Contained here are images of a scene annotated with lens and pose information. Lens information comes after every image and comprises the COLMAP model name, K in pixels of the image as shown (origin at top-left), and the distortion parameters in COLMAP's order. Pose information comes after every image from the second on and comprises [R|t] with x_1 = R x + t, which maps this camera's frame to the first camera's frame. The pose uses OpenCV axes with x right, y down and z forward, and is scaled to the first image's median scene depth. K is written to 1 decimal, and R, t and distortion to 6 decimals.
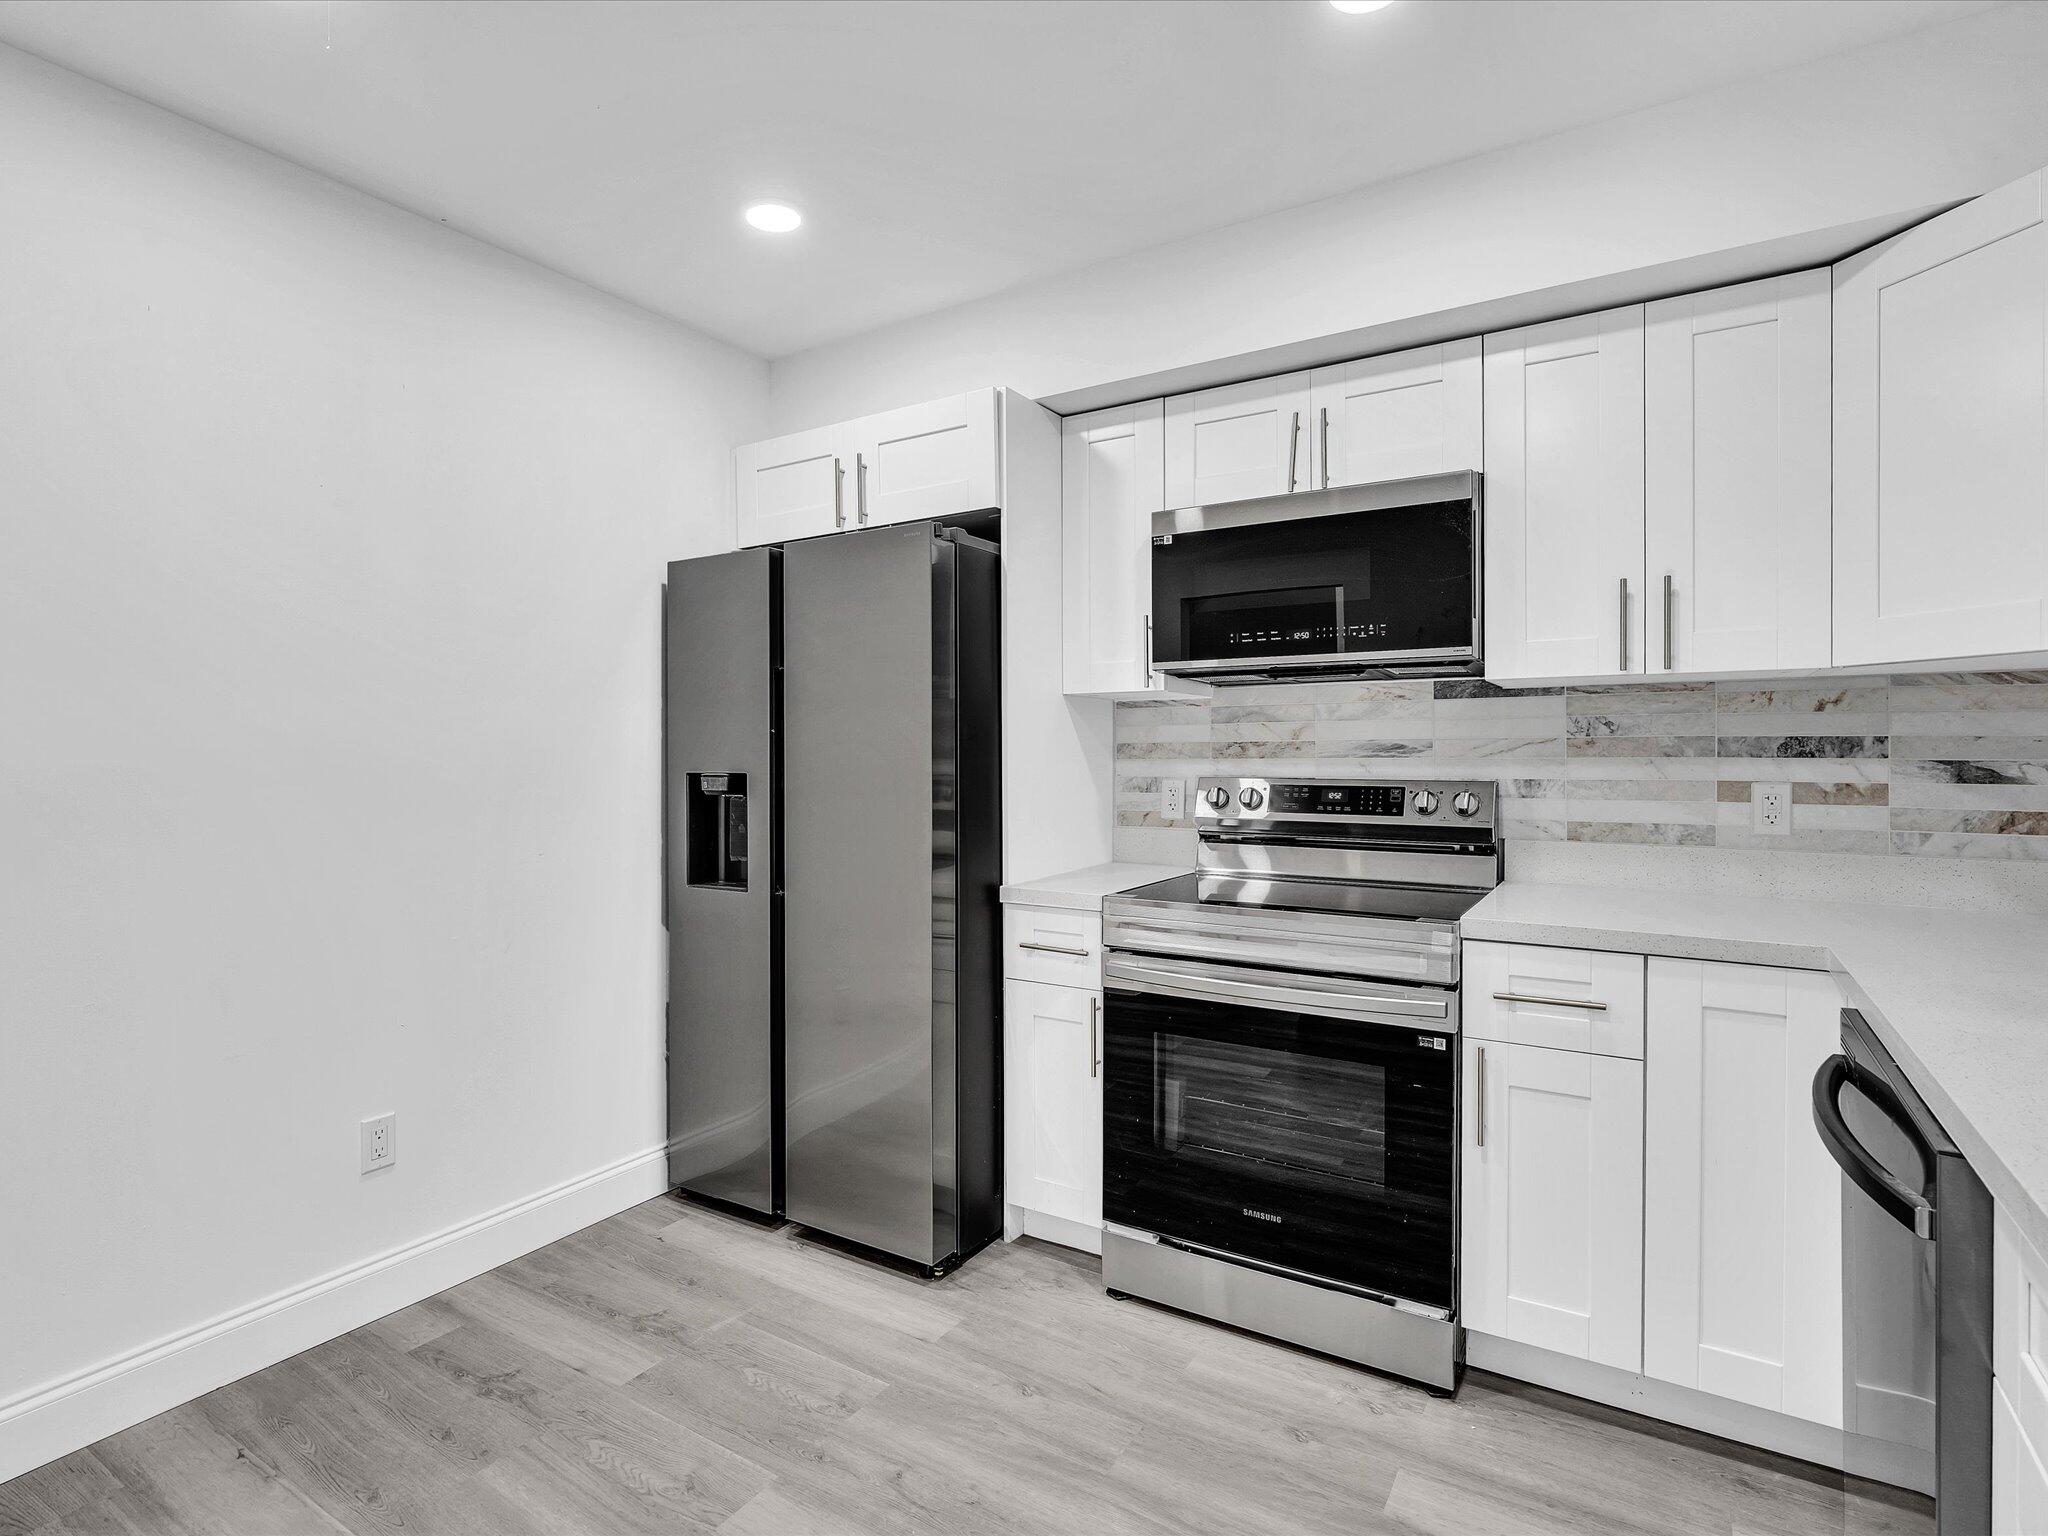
lens RADIAL K [[1040.7, 0, 1017.9], [0, 1040.7, 757.3], [0, 0, 1]] dist [-0.003232, 0.001537]
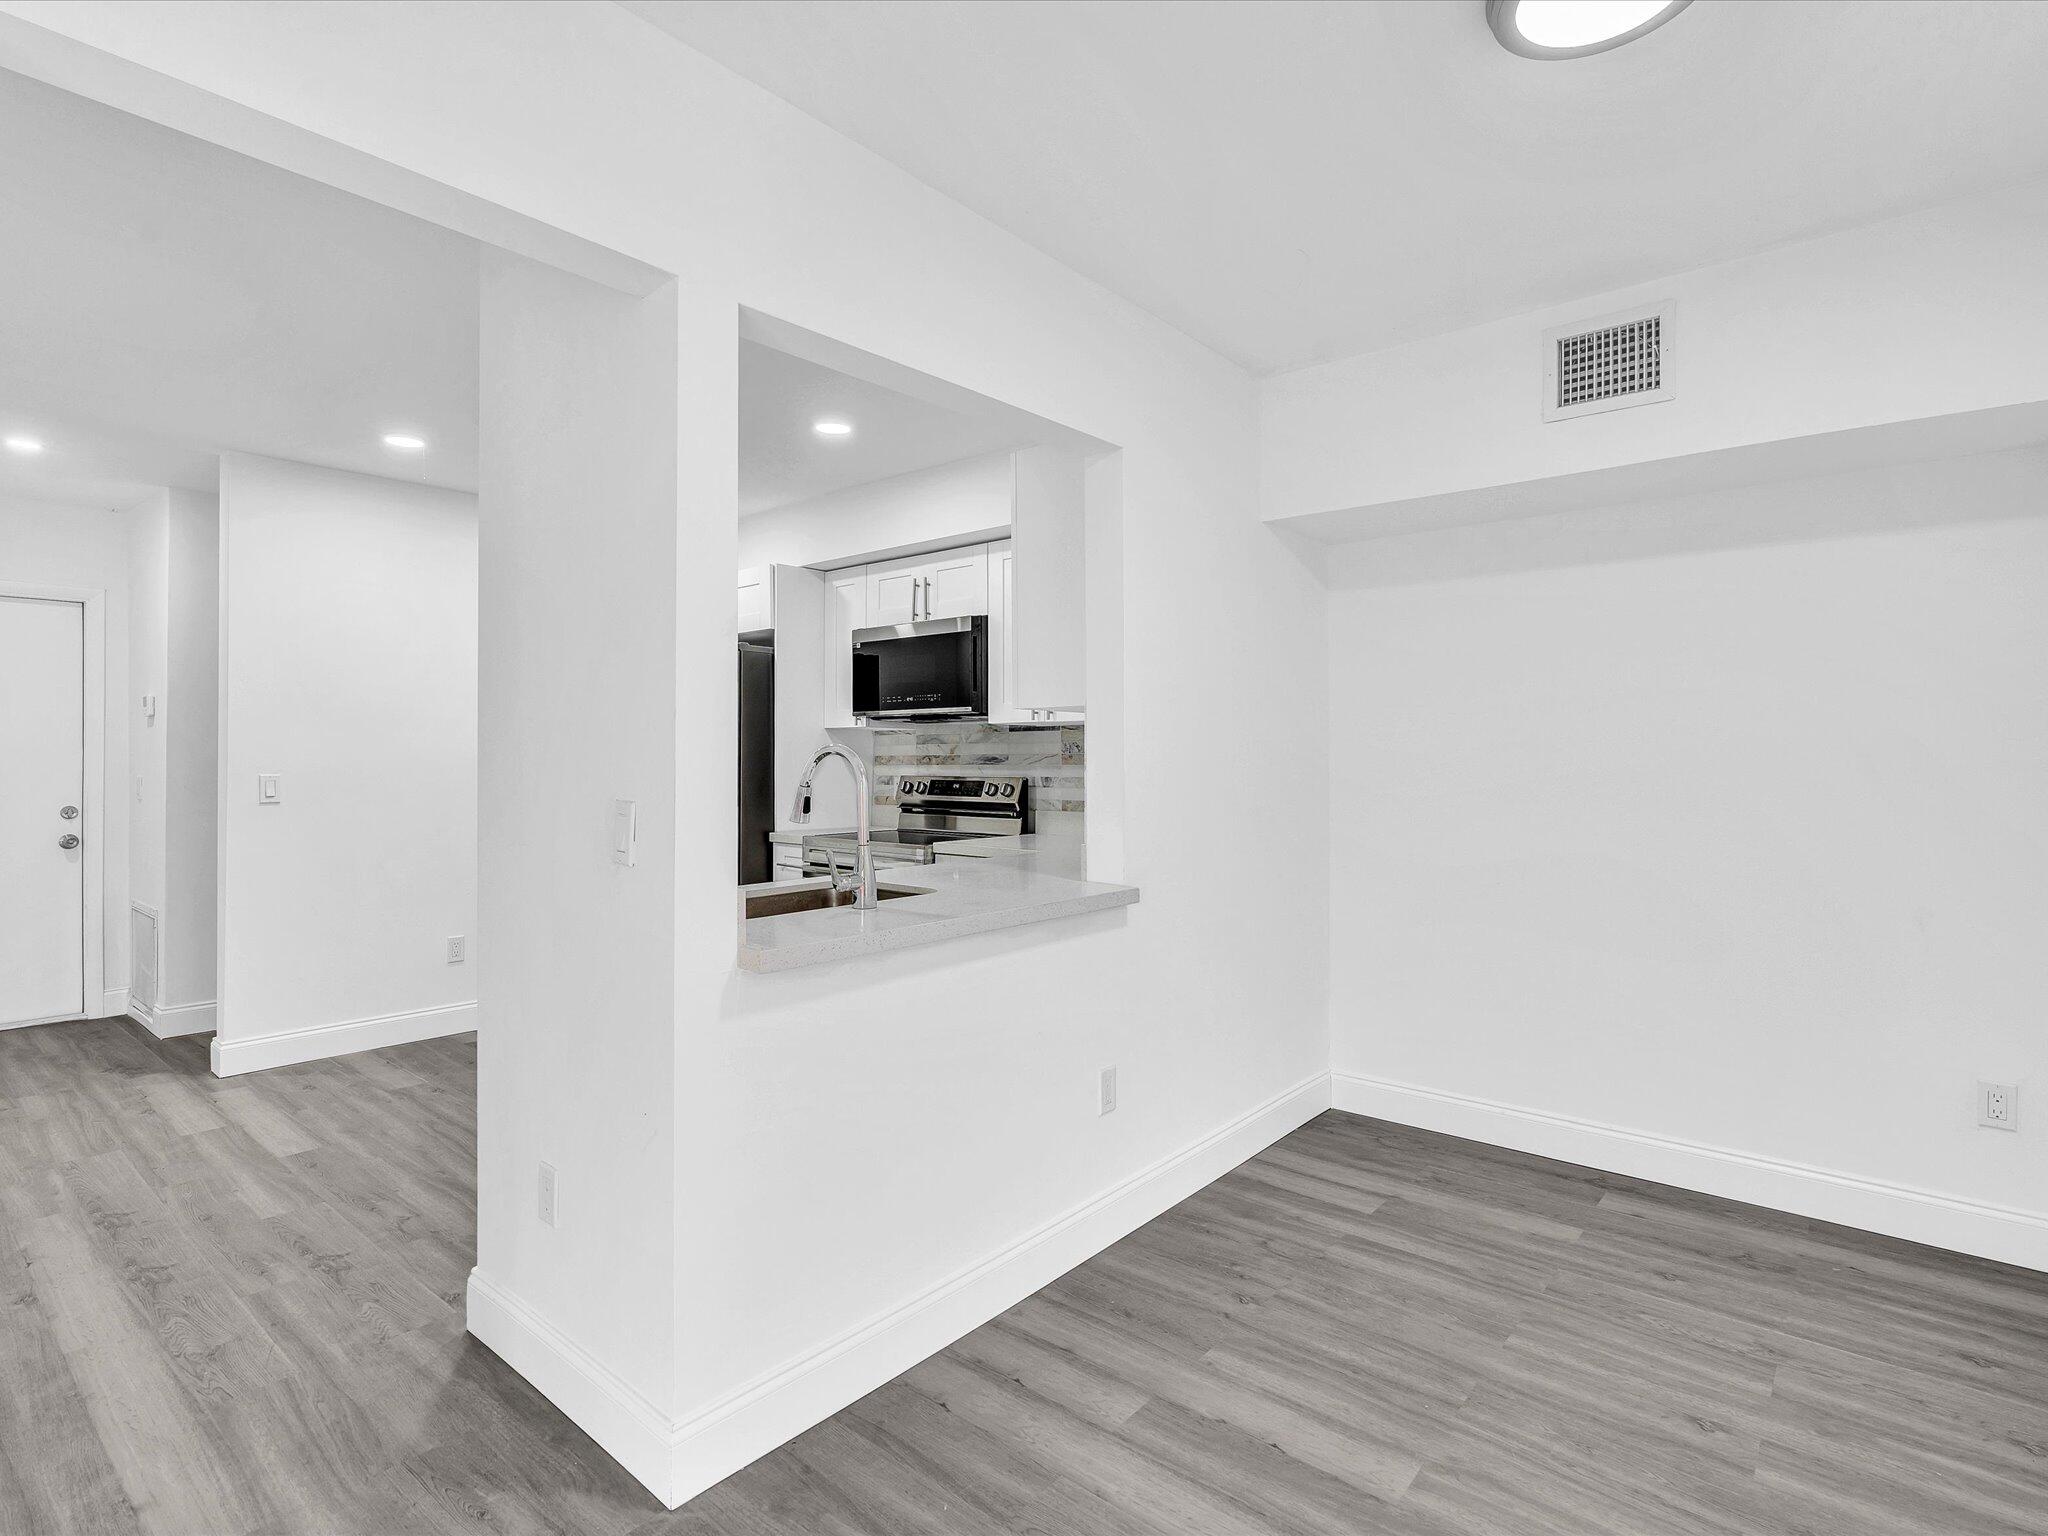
lens RADIAL K [[1041.7, 0, 1012.2], [0, 1041.7, 747.2], [0, 0, 1]] dist [-0.005670, 0.002038]
pose [[0.988911, 0.002155, -0.148493, 0.775225], [-0.005342, 0.999764, -0.021070, 0.009165], [0.148412, 0.021630, 0.988689, -0.876850]]
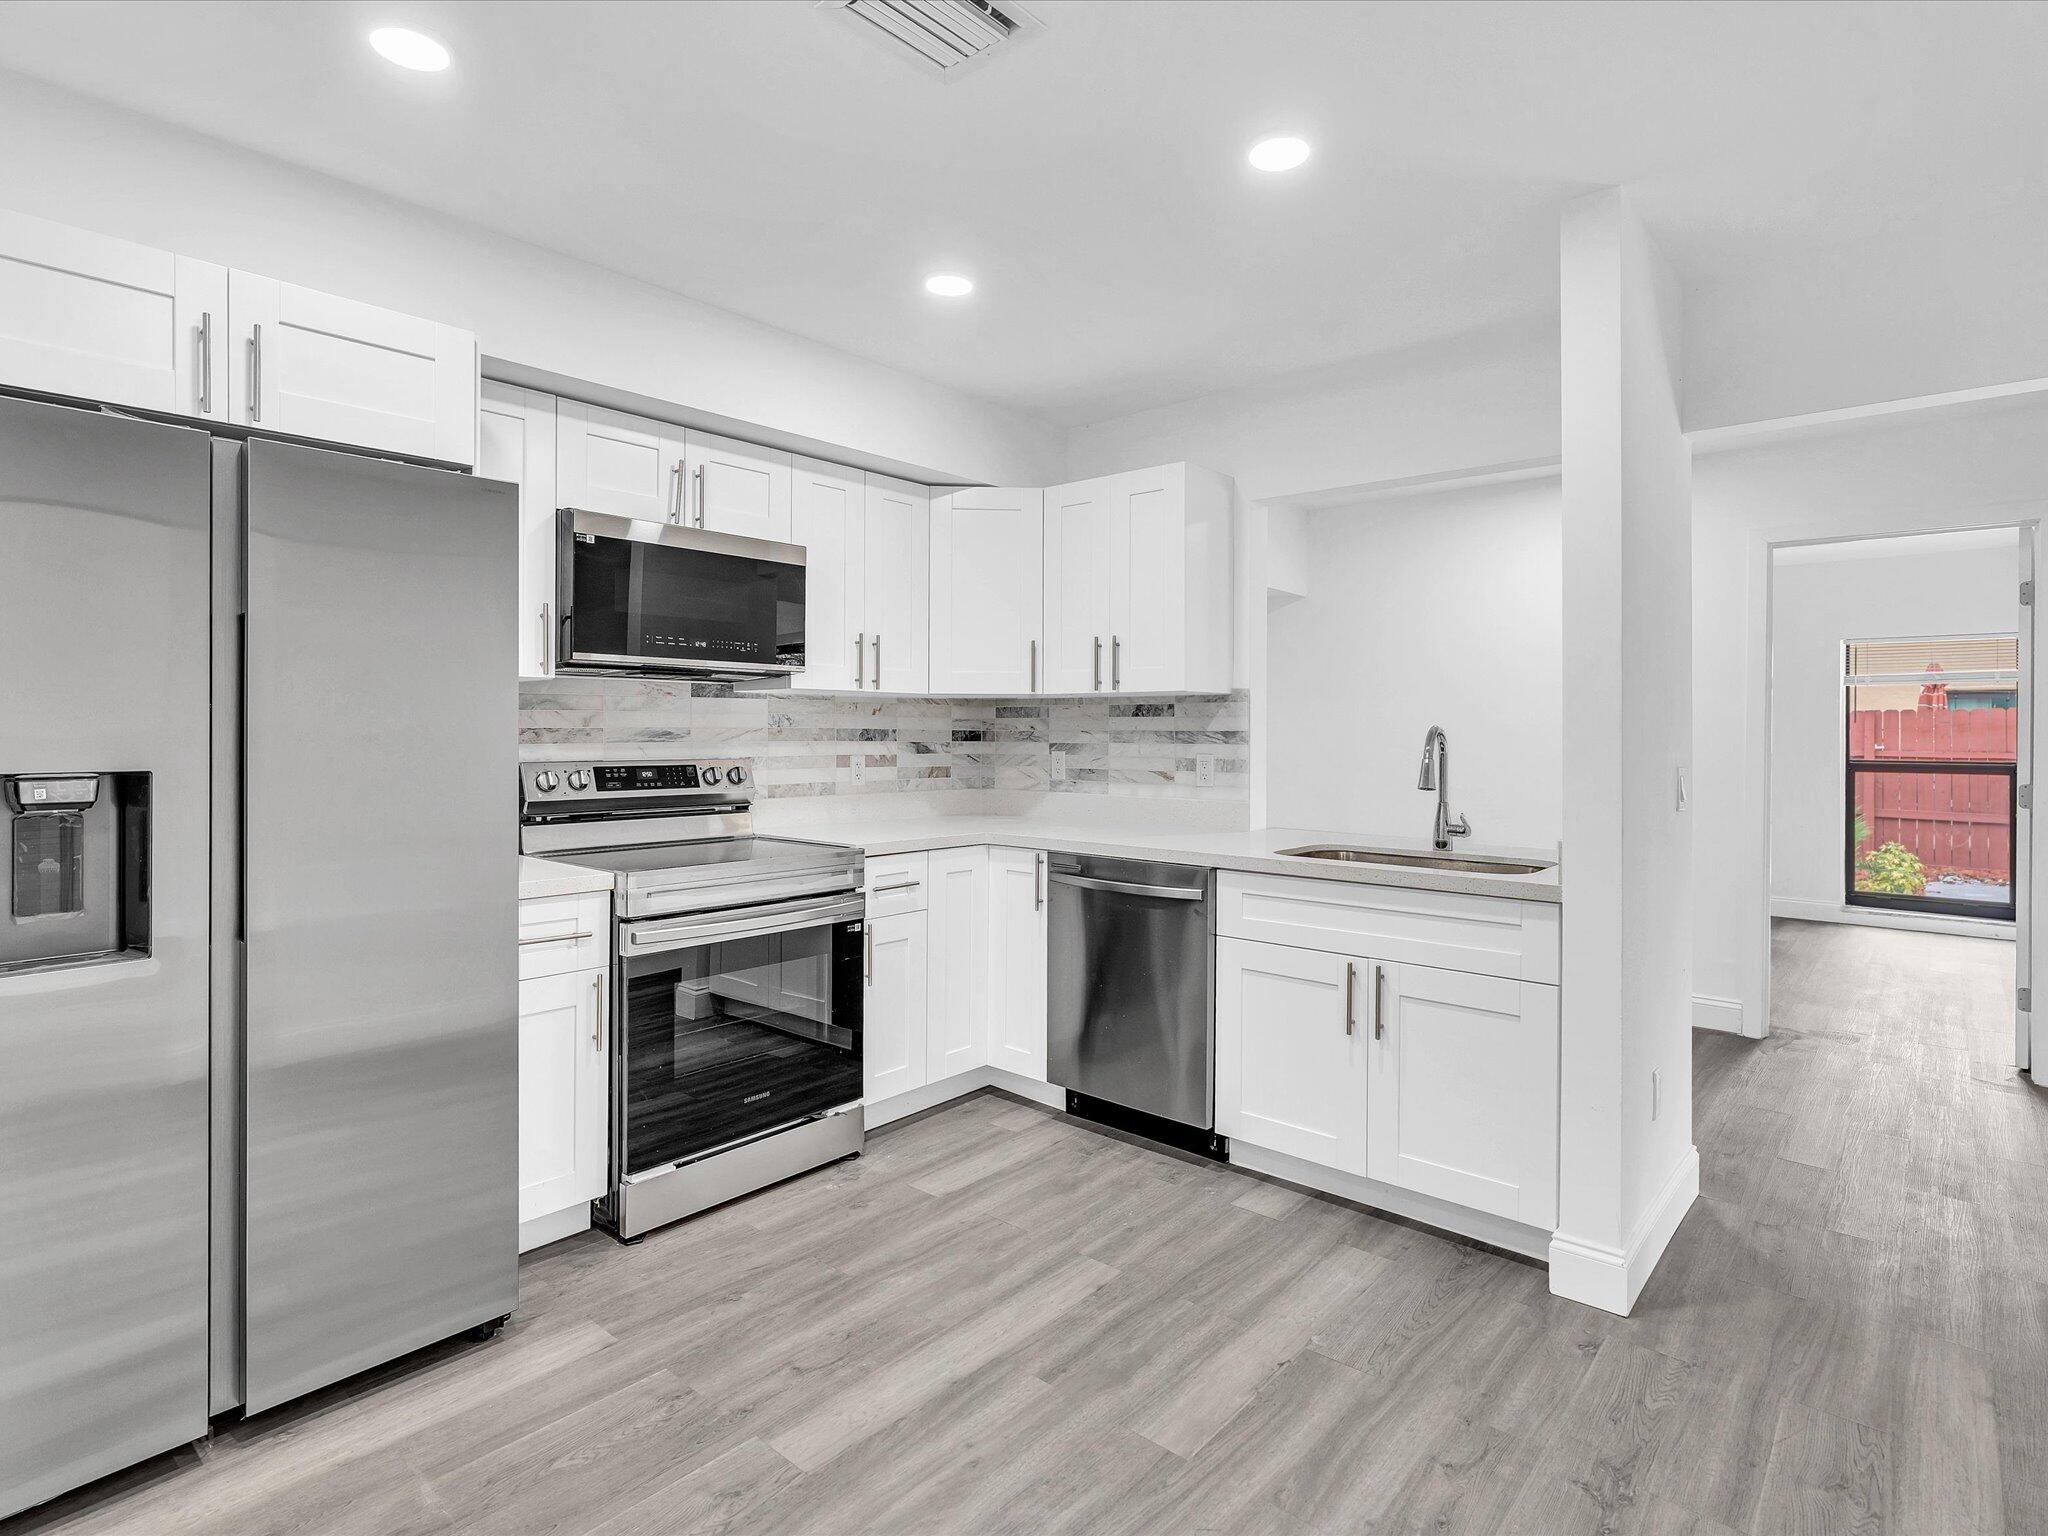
lens RADIAL K [[1052.7, 0, 1028.9], [0, 1052.7, 727.4], [0, 0, 1]] dist [-0.009484, 0.003793]
pose [[0.157903, 0.009444, 0.987409, -0.957707], [0.004387, 0.999938, -0.010266, -0.002958], [-0.987445, 0.005953, 0.157852, 0.437816]]
